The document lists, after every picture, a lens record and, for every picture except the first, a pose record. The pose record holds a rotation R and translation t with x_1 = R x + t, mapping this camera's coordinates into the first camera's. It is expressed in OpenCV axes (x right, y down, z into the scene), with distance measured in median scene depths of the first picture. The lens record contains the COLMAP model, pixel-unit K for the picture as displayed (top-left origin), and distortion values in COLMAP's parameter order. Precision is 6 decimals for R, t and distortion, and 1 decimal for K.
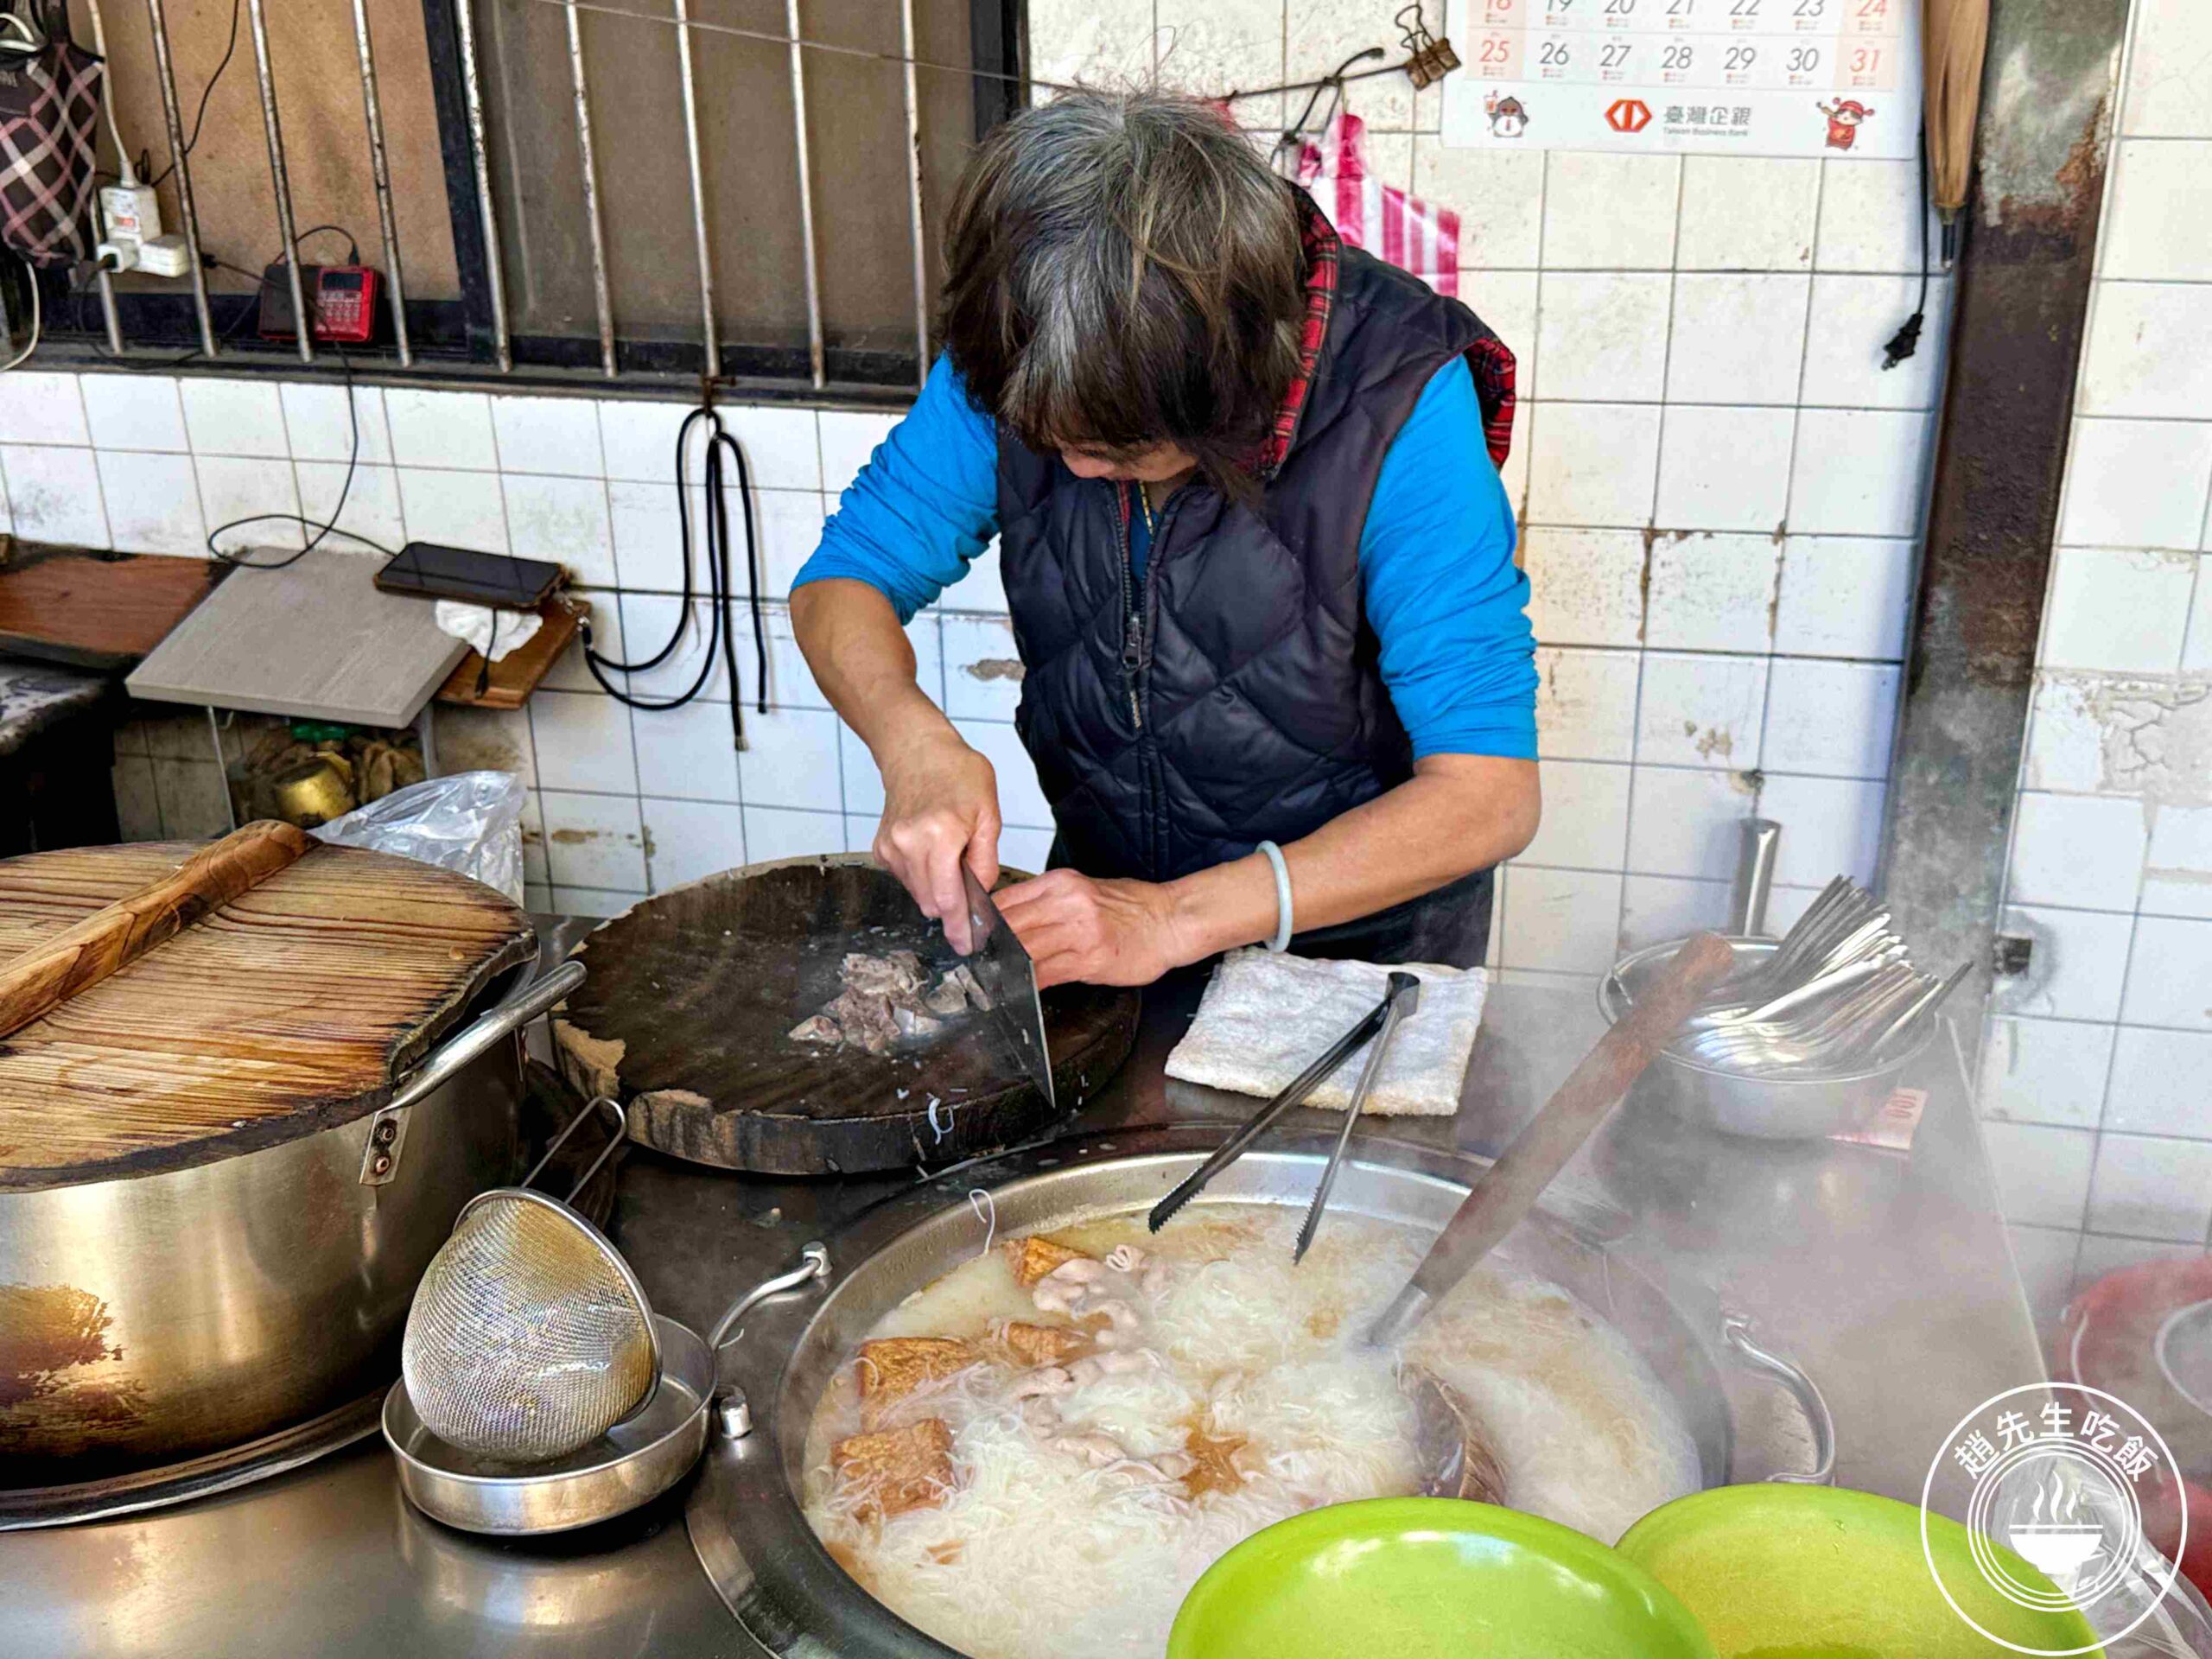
lens RADIAL K [[2379.2, 0, 1108.6], [0, 2379.2, 880.1], [0, 0, 1]] dist [0.059598, 0.000000]
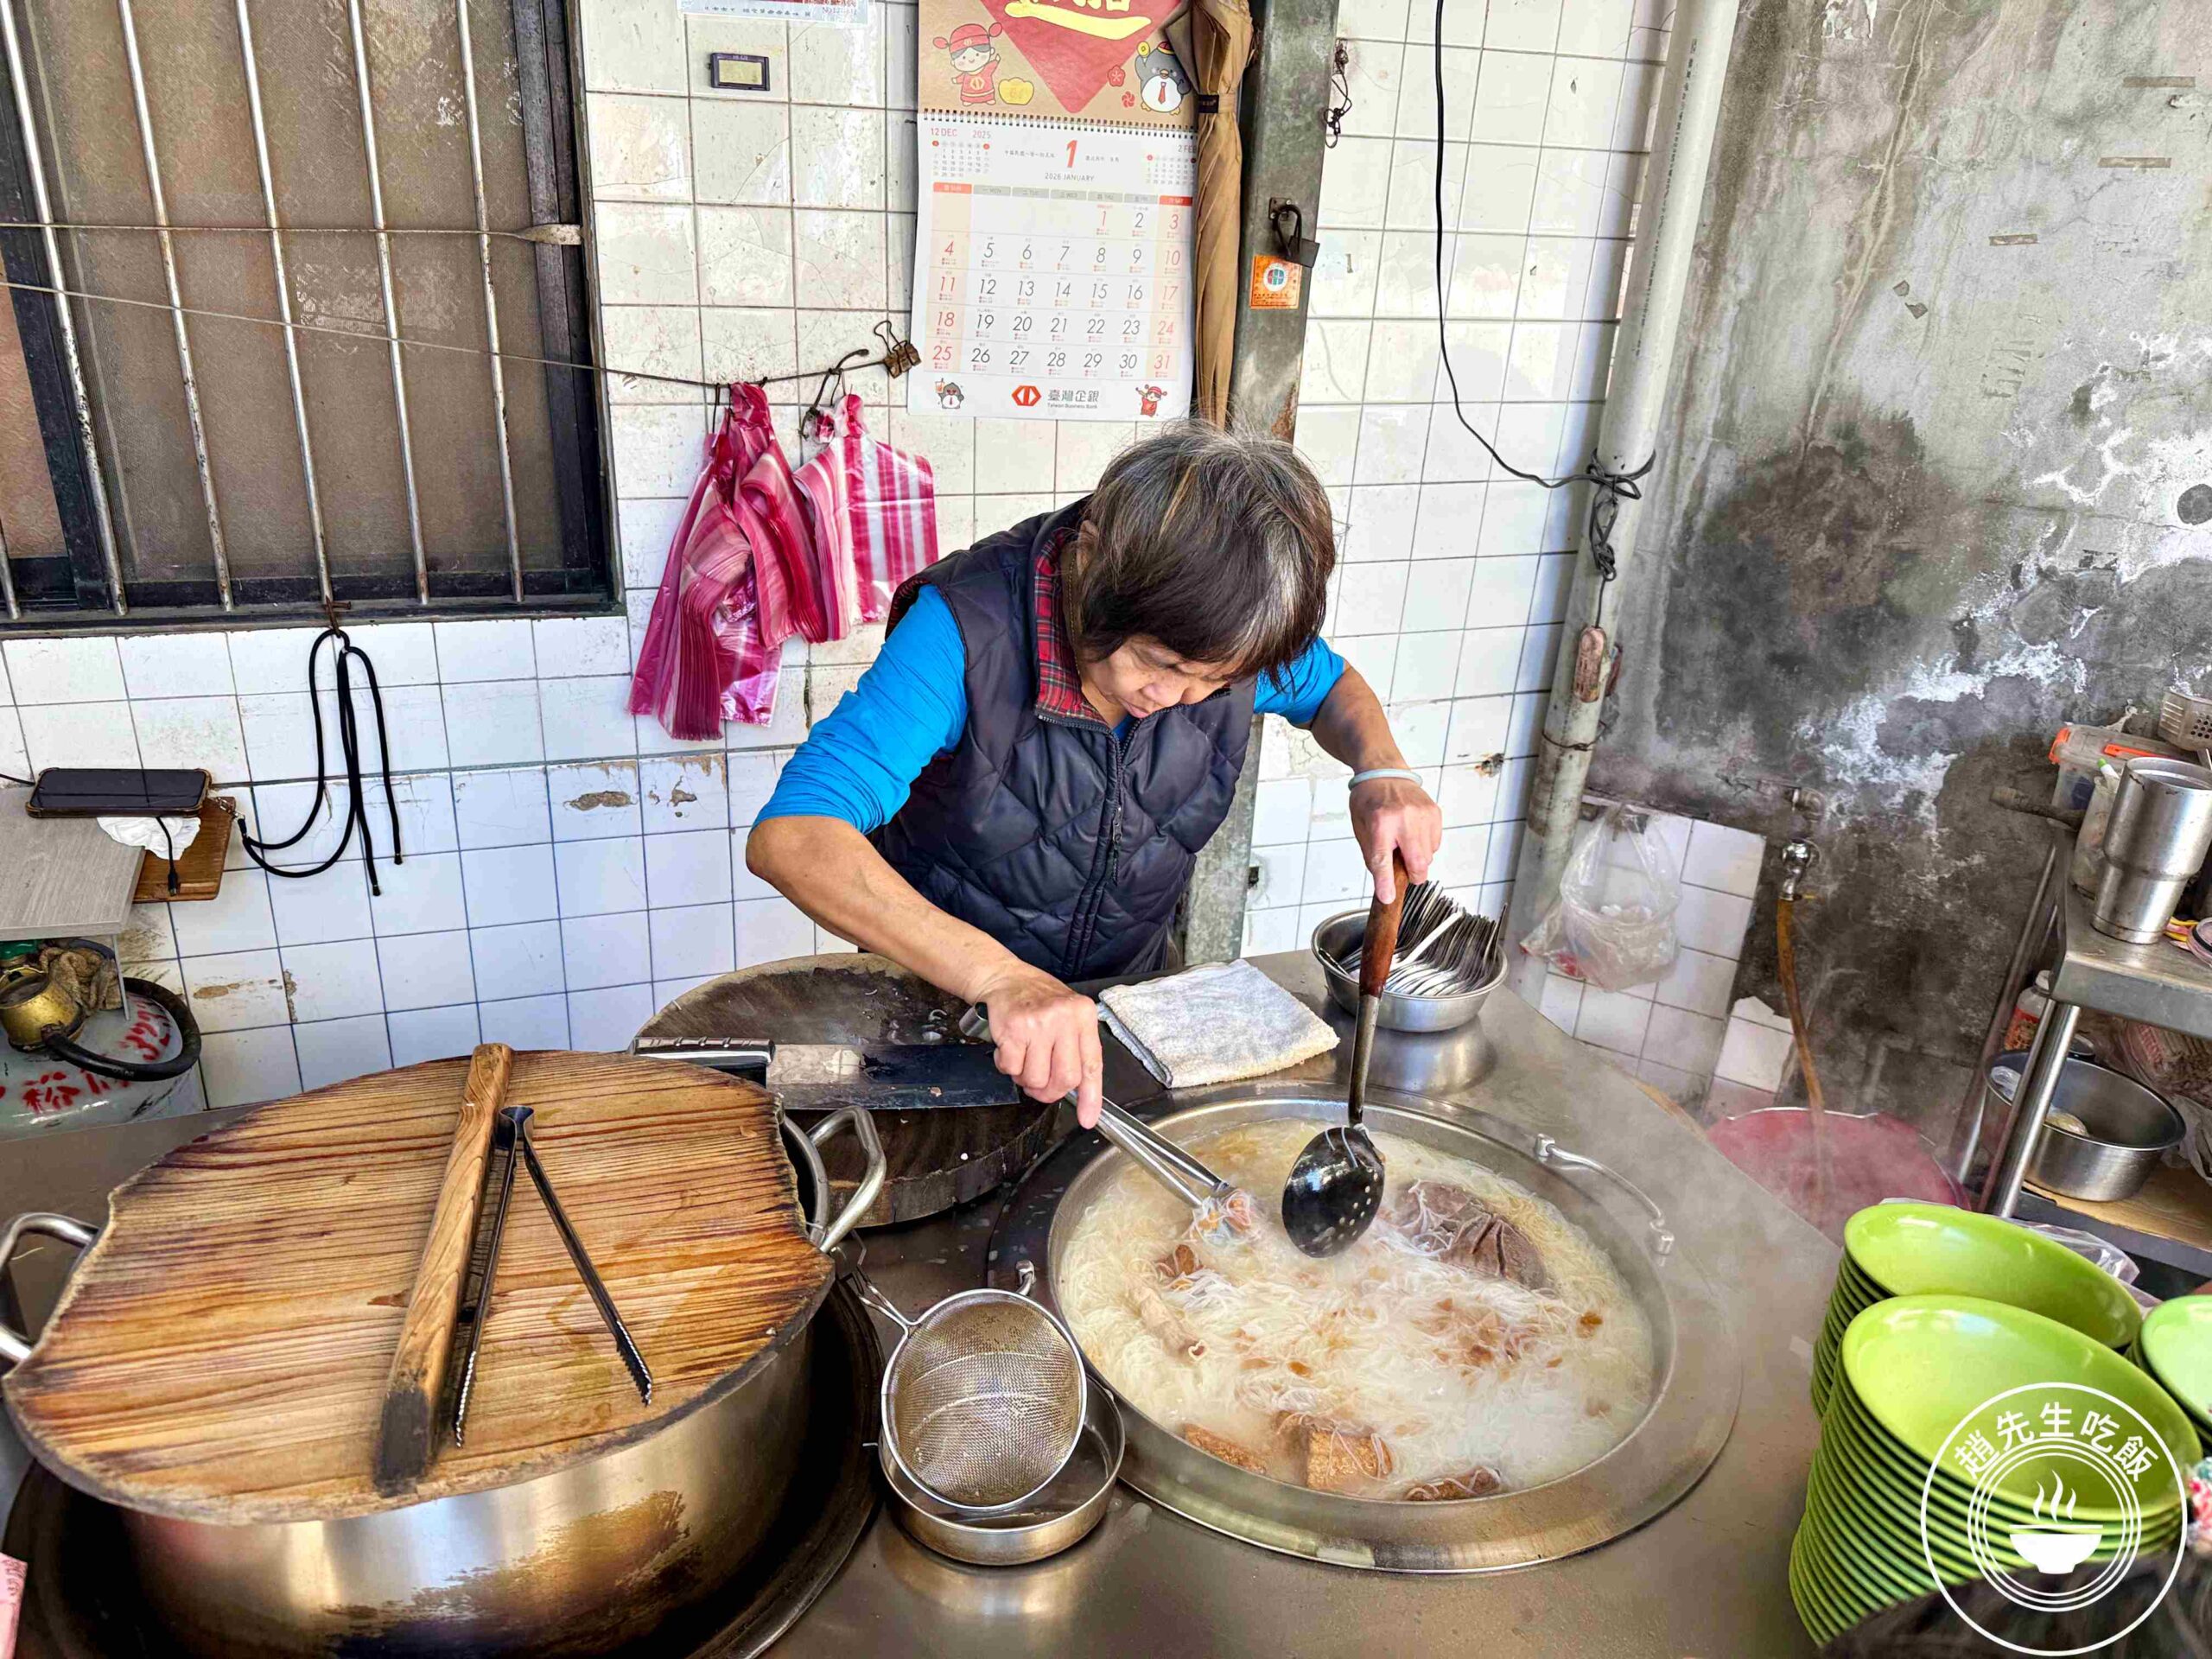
lens RADIAL K [[1569.6, 0, 1109.1], [0, 1569.6, 843.3], [0, 0, 1]] dist [-0.001869, -0.004087]
pose [[0.838982, -0.167079, 0.517874, -0.269599], [0.159321, 0.985413, 0.059811, -0.072900], [-0.520313, 0.032328, 0.853363, 0.100644]]
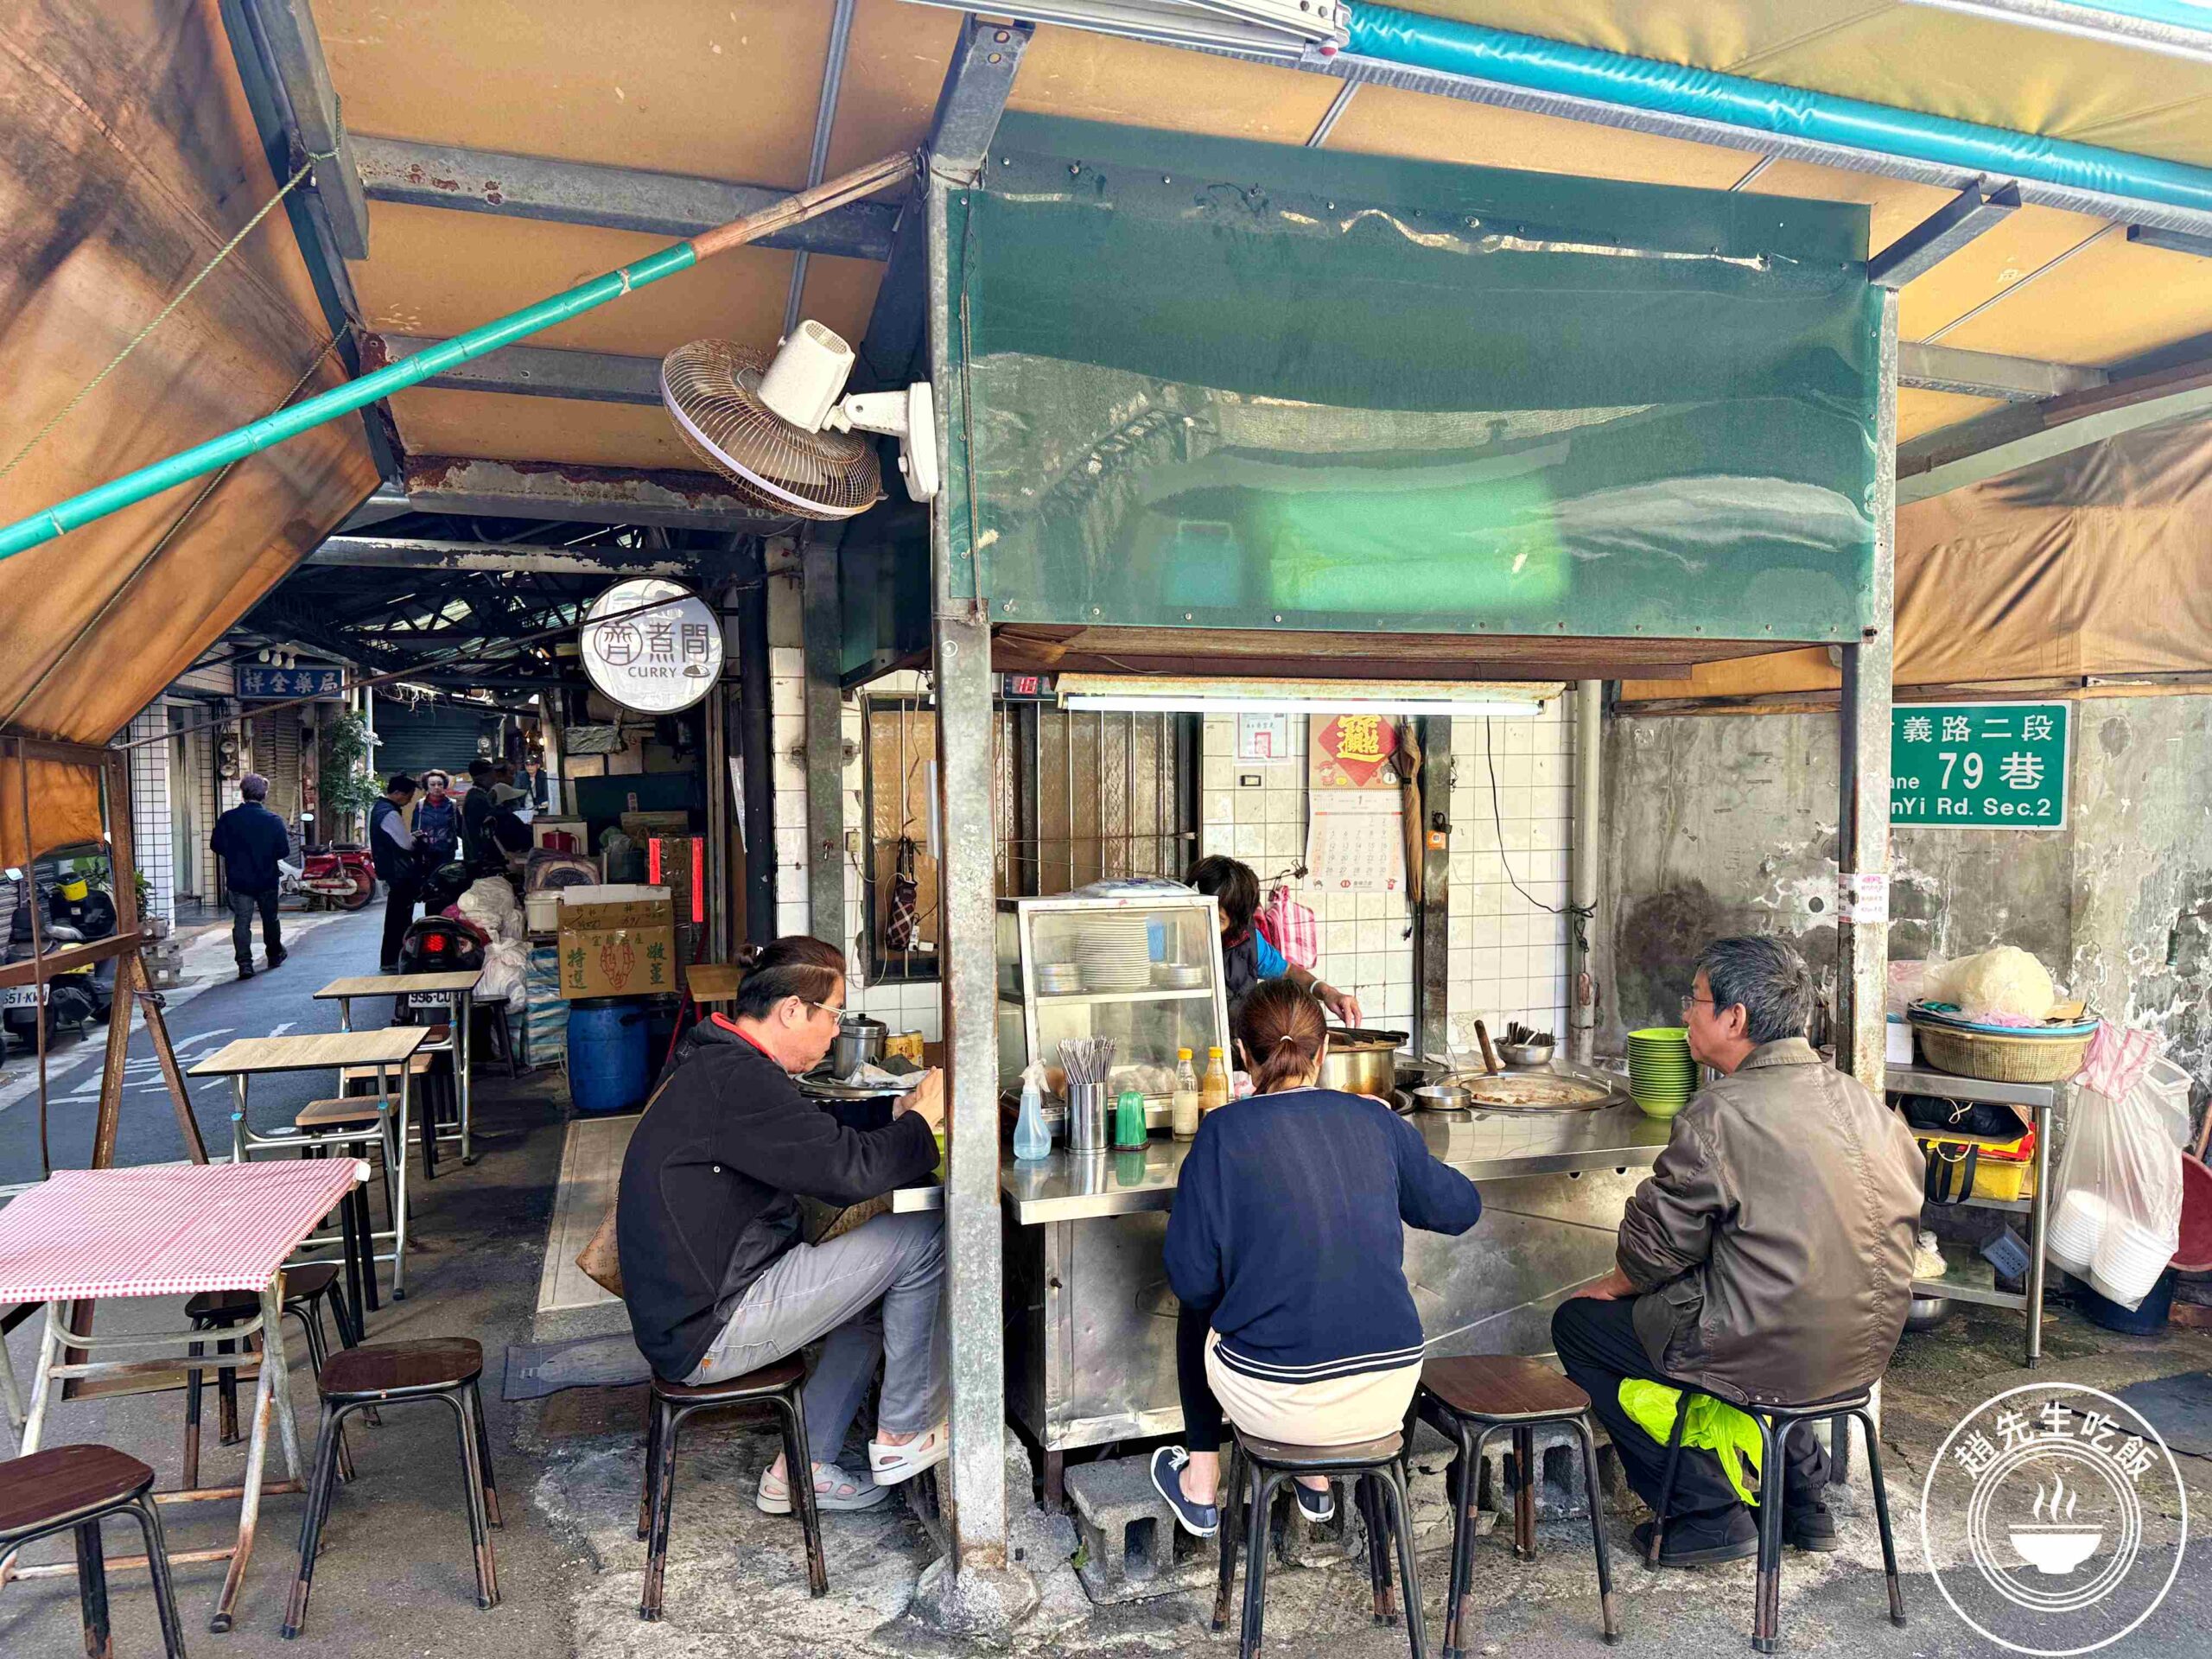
lens RADIAL K [[1569.6, 0, 1110.0], [0, 1569.6, 835.3], [0, 0, 1]] dist [-0.001869, -0.004087]
pose [[0.859758, -0.012363, 0.510552, -1.280574], [0.194154, 0.932557, -0.304370, 0.290123], [-0.472356, 0.360810, 0.804174, -0.845595]]
